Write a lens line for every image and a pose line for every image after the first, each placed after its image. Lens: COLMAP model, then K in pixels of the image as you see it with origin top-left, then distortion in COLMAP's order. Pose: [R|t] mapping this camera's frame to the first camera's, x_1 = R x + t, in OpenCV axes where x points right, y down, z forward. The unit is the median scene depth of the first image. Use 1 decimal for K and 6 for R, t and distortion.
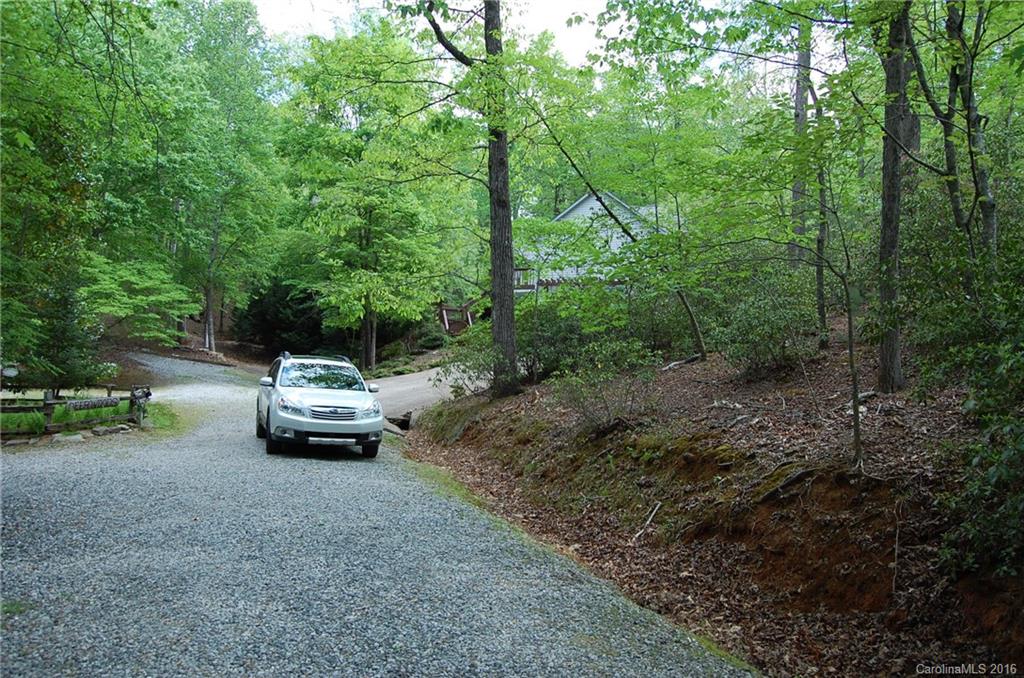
lens RADIAL K [[813.4, 0, 512.0], [0, 813.4, 339.0], [0, 0, 1]] dist [-0.093118, 0.043537]
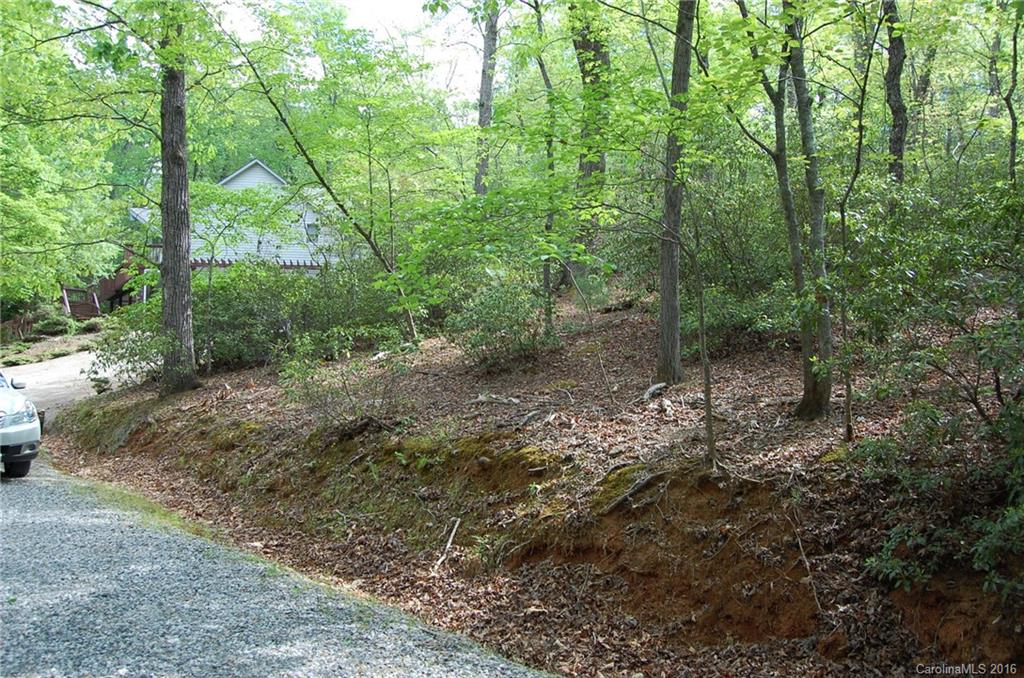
lens RADIAL K [[813.4, 0, 512.0], [0, 813.4, 339.0], [0, 0, 1]] dist [-0.093118, 0.043537]
pose [[0.896744, 0.011839, 0.442391, -0.134098], [-0.016757, 0.999834, 0.007209, 0.010056], [-0.442232, -0.013878, 0.896793, 0.224942]]
